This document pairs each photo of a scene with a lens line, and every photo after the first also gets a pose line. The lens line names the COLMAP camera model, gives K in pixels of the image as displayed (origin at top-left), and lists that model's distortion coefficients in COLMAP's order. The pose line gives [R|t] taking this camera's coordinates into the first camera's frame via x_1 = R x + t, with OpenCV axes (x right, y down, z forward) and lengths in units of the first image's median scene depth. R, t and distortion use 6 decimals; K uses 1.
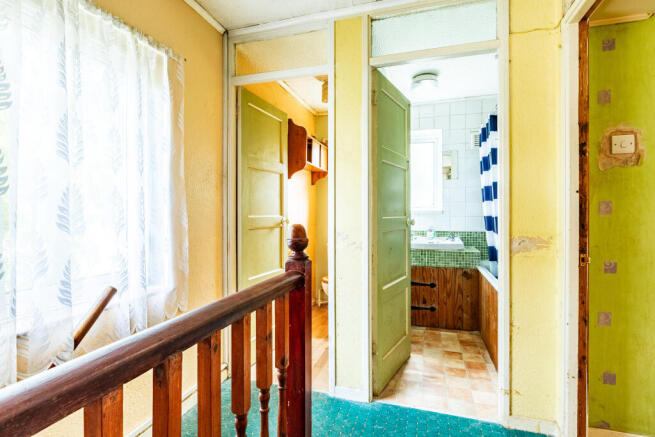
lens RADIAL K [[320.4, 0, 323.2], [0, 320.4, 214.0], [0, 0, 1]] dist [0.002409, -0.000297]
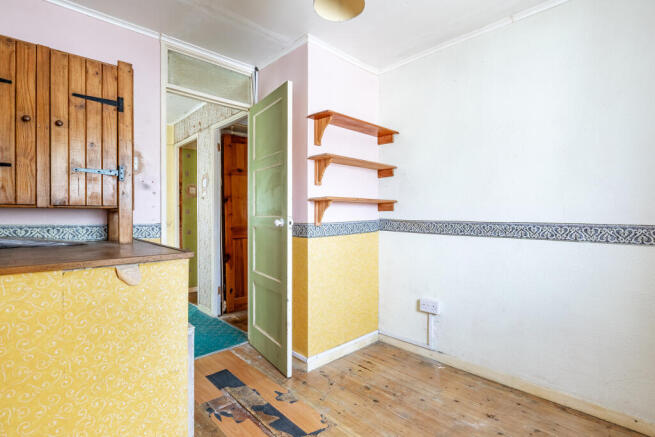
lens RADIAL K [[320.4, 0, 326.9], [0, 320.4, 215.4], [0, 0, 1]] dist [0.002409, -0.000297]
pose [[0.483882, 0.003848, 0.875125, -0.983302], [-0.005961, 0.999982, -0.001101, 0.010070], [-0.875113, -0.004684, 0.483896, -1.414605]]
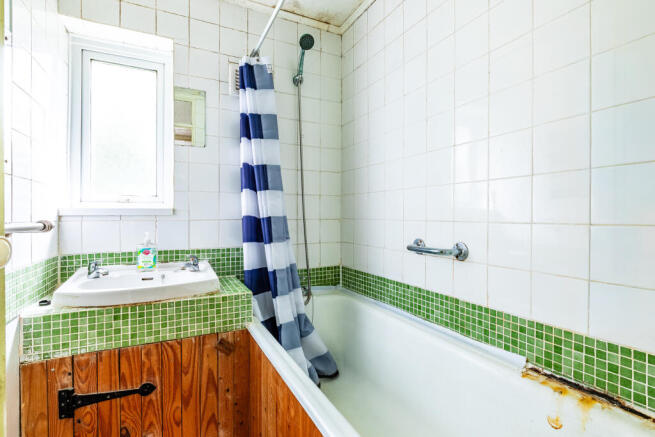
lens RADIAL K [[320.4, 0, 322.8], [0, 320.4, 215.6], [0, 0, 1]] dist [0.002409, -0.000297]
pose [[0.717864, -0.003099, 0.696176, 0.221177], [0.001397, 0.999994, 0.003011, -0.000077], [-0.696182, -0.001189, 0.717865, 0.556807]]
